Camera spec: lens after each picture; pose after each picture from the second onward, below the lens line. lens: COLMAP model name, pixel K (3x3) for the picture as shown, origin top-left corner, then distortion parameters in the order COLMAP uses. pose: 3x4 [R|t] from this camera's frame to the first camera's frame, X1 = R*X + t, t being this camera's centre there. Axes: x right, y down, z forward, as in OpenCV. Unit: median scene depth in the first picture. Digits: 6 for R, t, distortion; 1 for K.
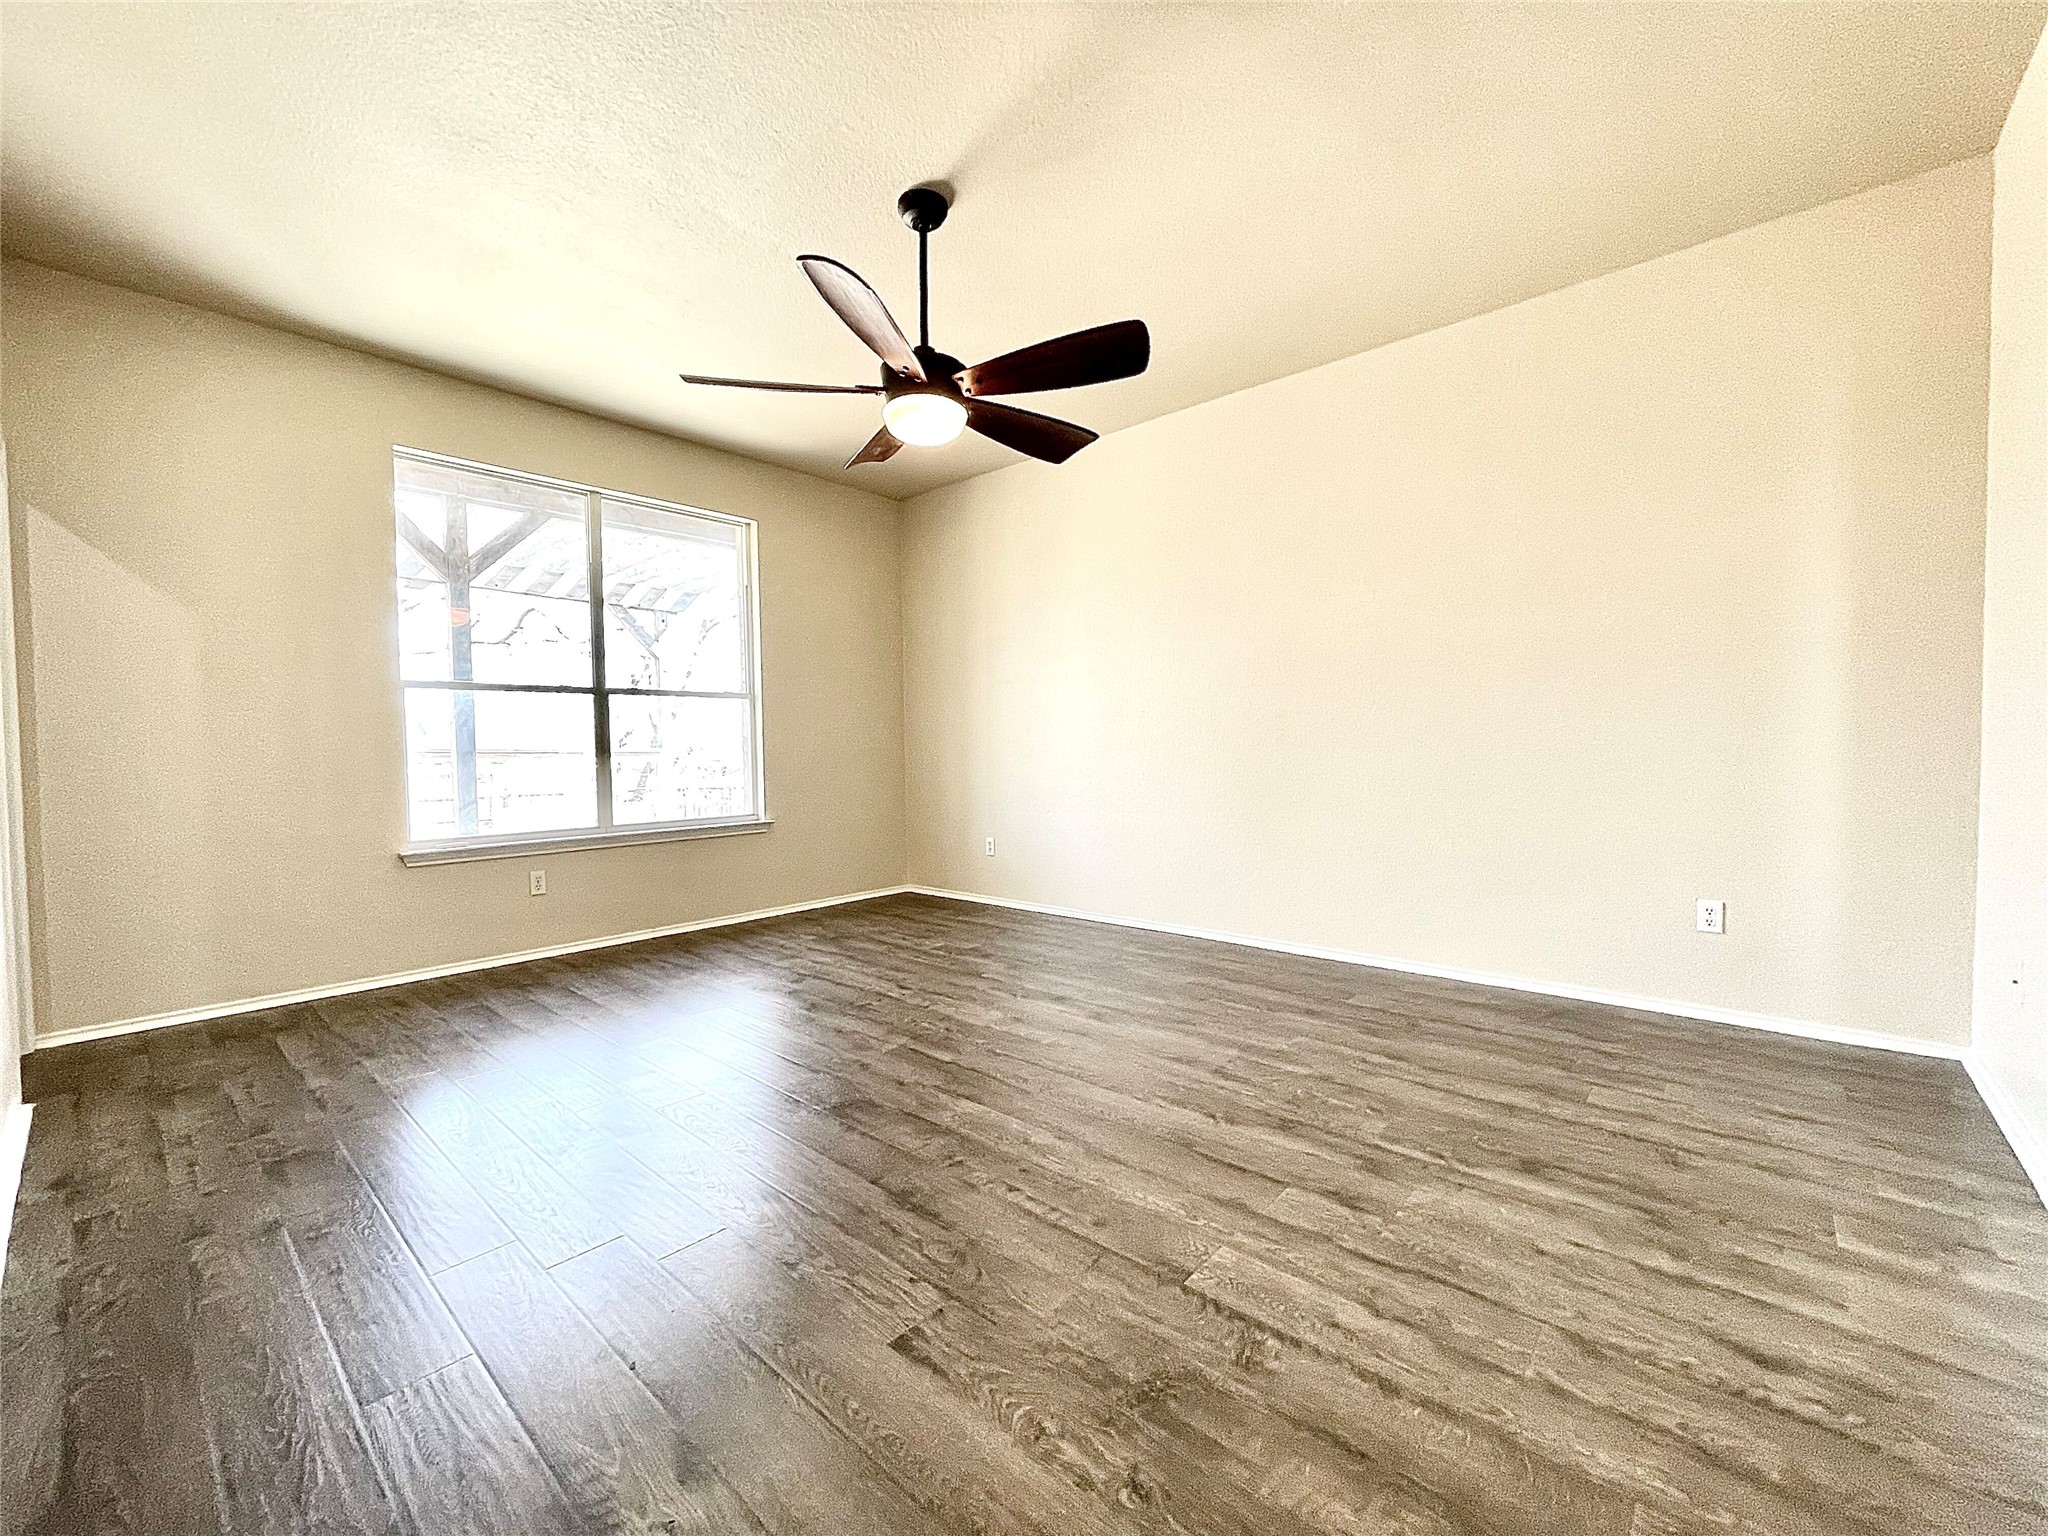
lens RADIAL K [[830.1, 0, 1020.1], [0, 830.1, 769.3], [0, 0, 1]] dist [0.000262, 0.000271]
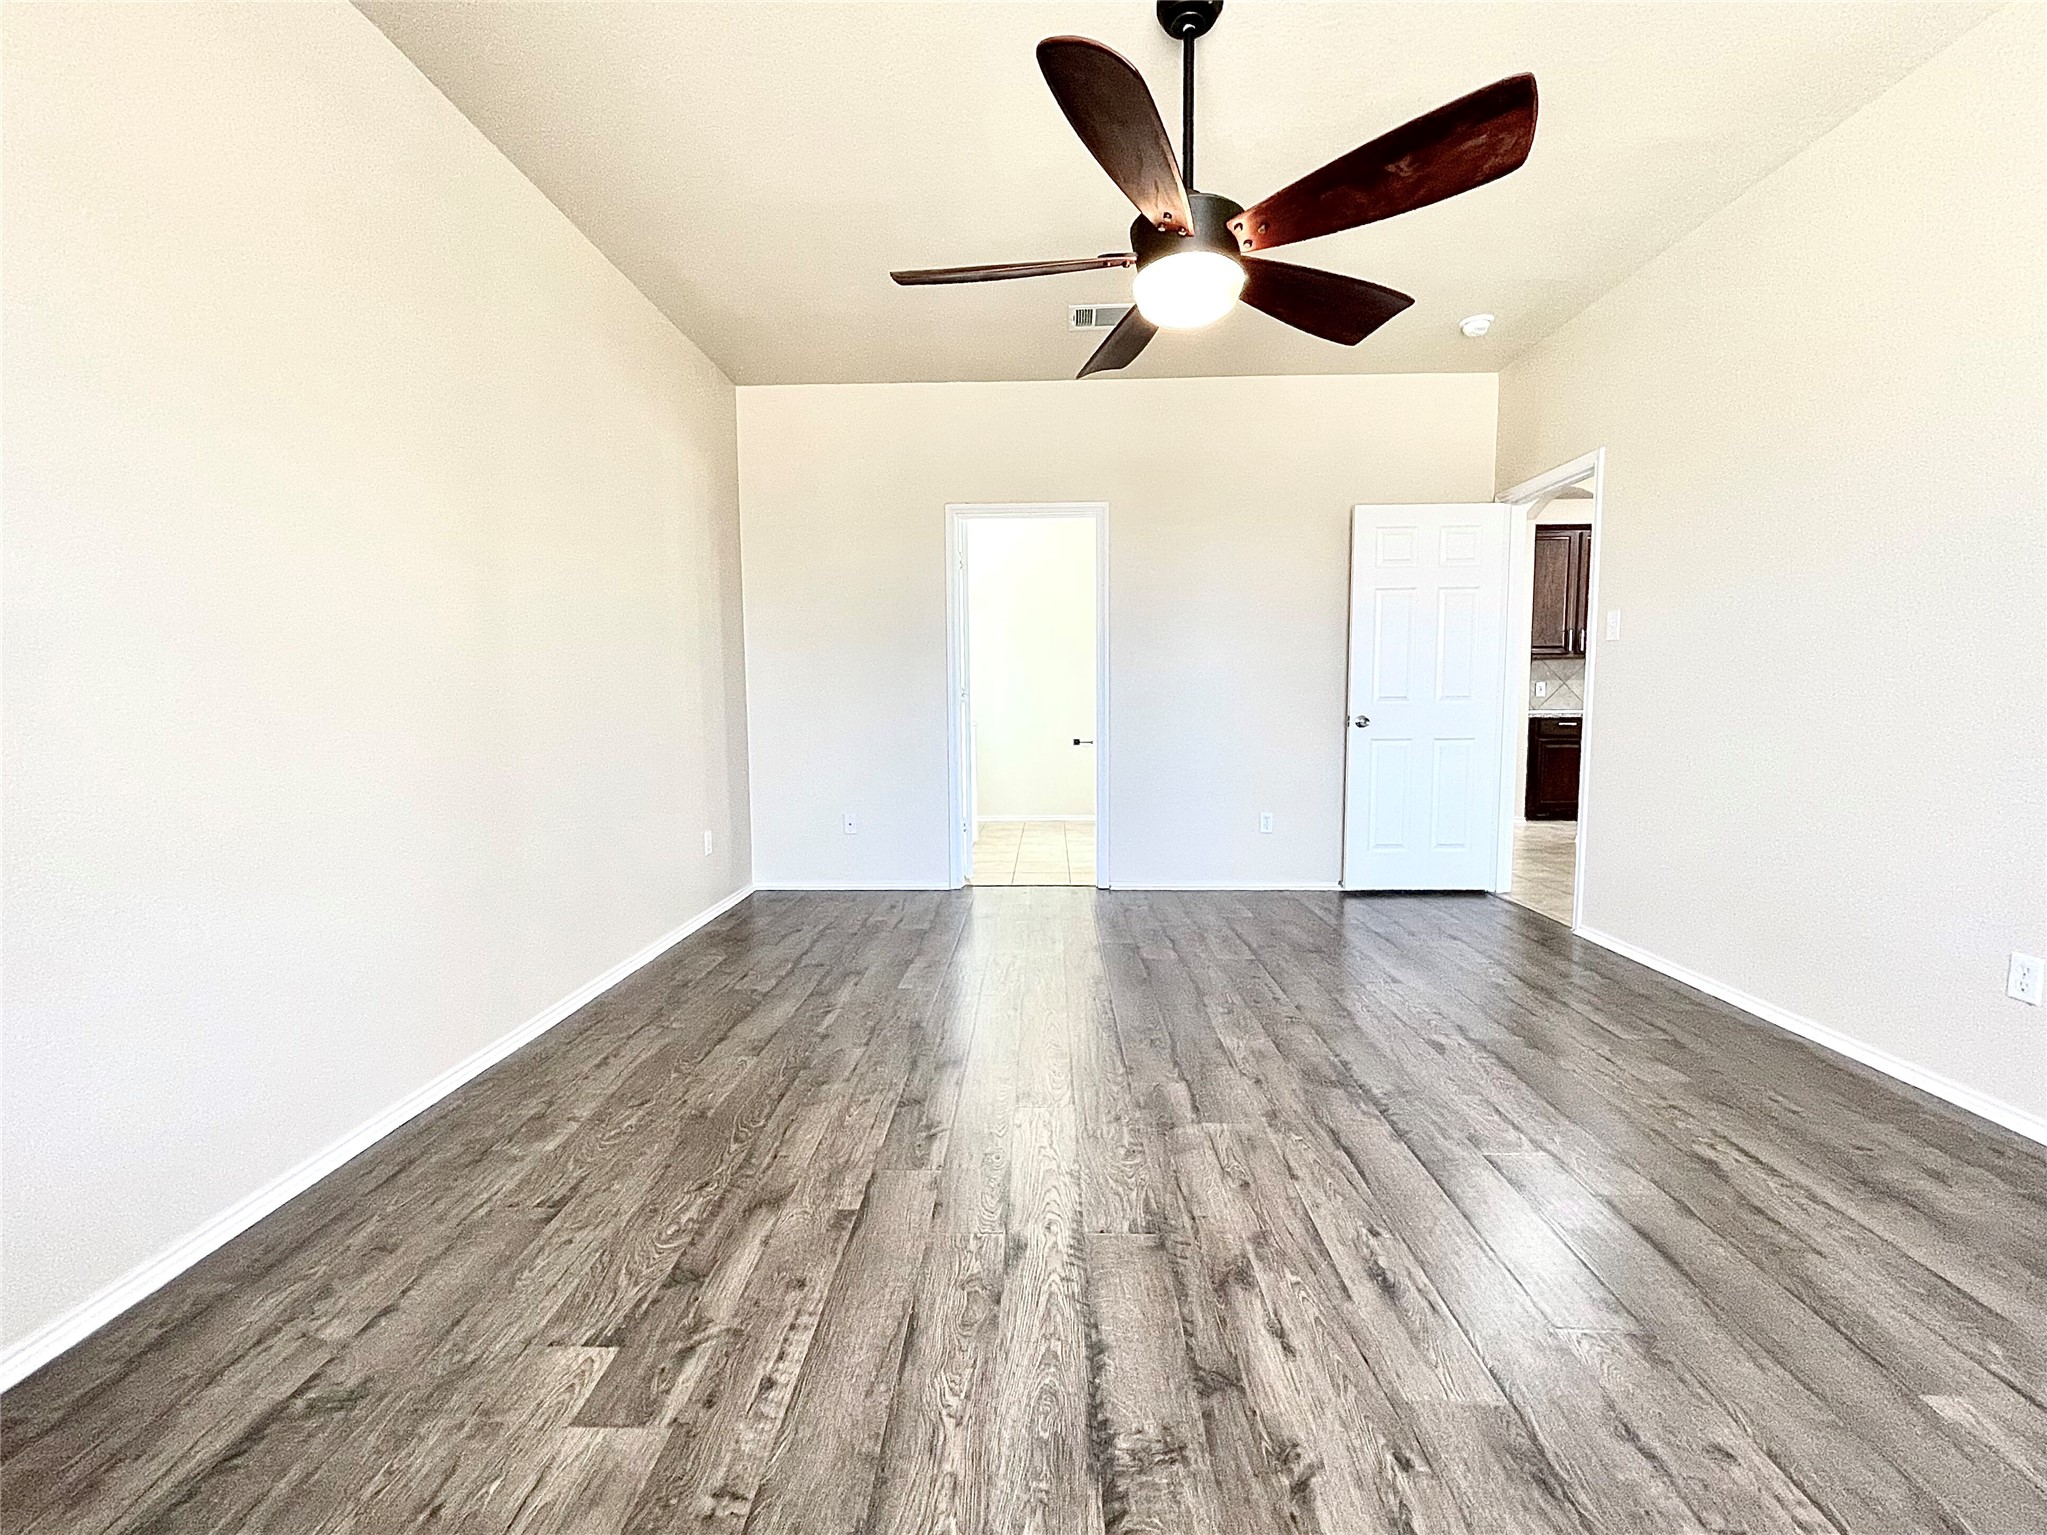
lens RADIAL K [[829.6, 0, 1021.8], [0, 829.6, 767.1], [0, 0, 1]] dist [0.000262, 0.000271]
pose [[-0.629551, -0.046053, 0.775593, -0.587036], [0.039848, 0.995014, 0.091427, -0.055943], [-0.775936, 0.088463, -0.624578, 1.516023]]
